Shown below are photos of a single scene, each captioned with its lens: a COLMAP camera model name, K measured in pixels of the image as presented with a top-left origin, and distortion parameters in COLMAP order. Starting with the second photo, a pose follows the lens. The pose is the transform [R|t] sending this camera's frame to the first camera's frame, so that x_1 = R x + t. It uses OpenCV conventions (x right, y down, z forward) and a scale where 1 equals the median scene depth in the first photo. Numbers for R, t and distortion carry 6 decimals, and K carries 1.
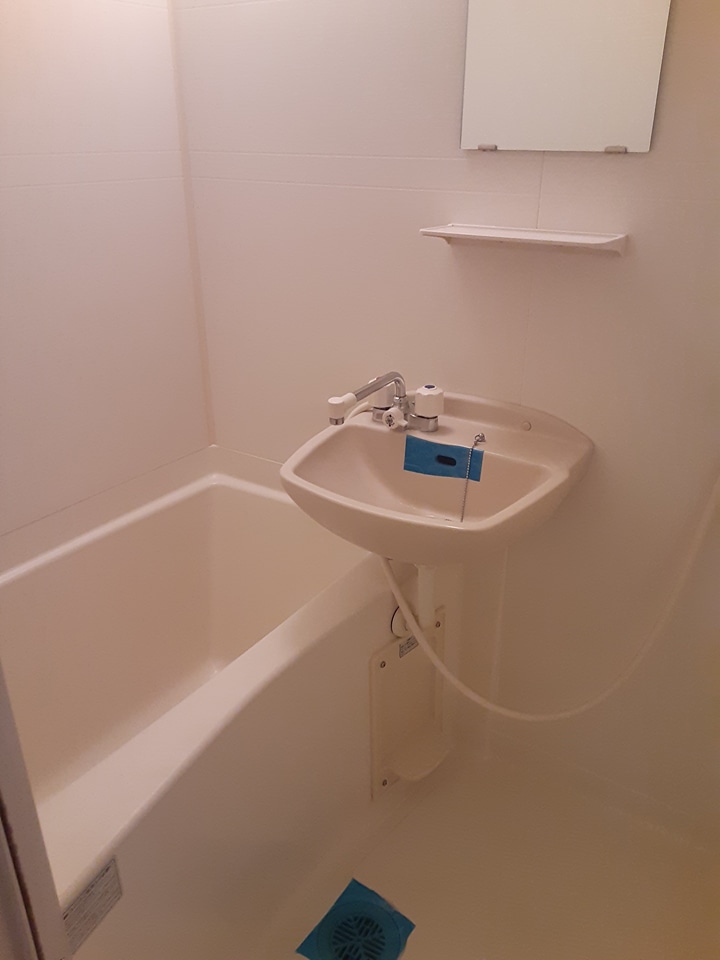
lens RADIAL K [[766.9, 0, 360.0], [0, 766.9, 480.0], [0, 0, 1]] dist [0.133060, -0.221091]
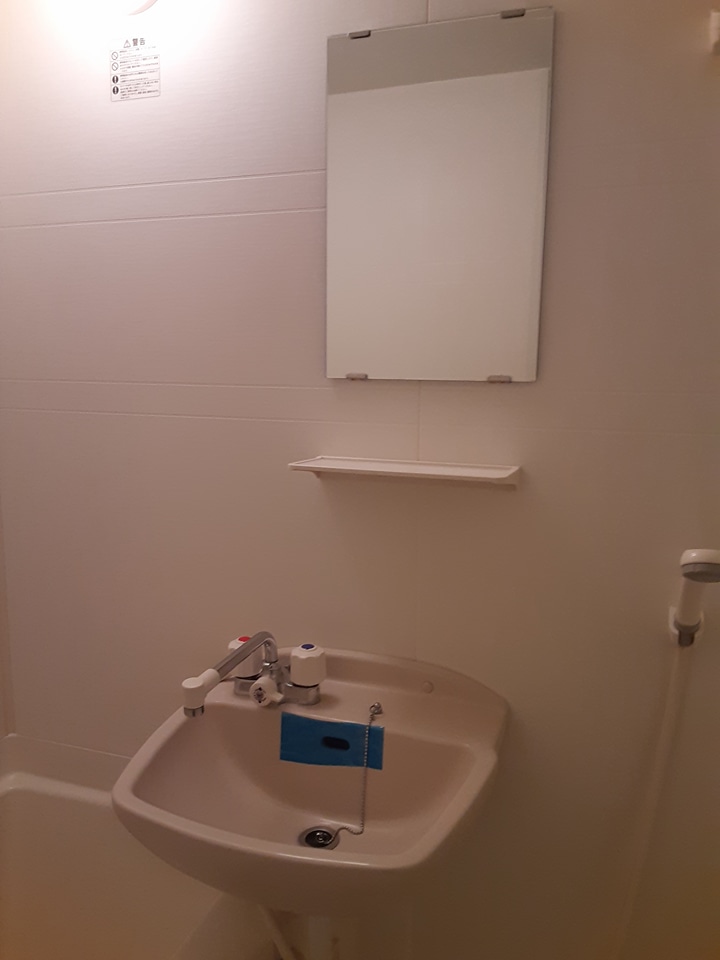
lens RADIAL K [[766.9, 0, 360.0], [0, 766.9, 480.0], [0, 0, 1]] dist [0.133060, -0.221091]
pose [[0.972756, -0.026641, 0.230297, -0.037639], [0.088476, 0.960850, -0.262564, -0.073065], [-0.214286, 0.275786, 0.937029, 0.188427]]
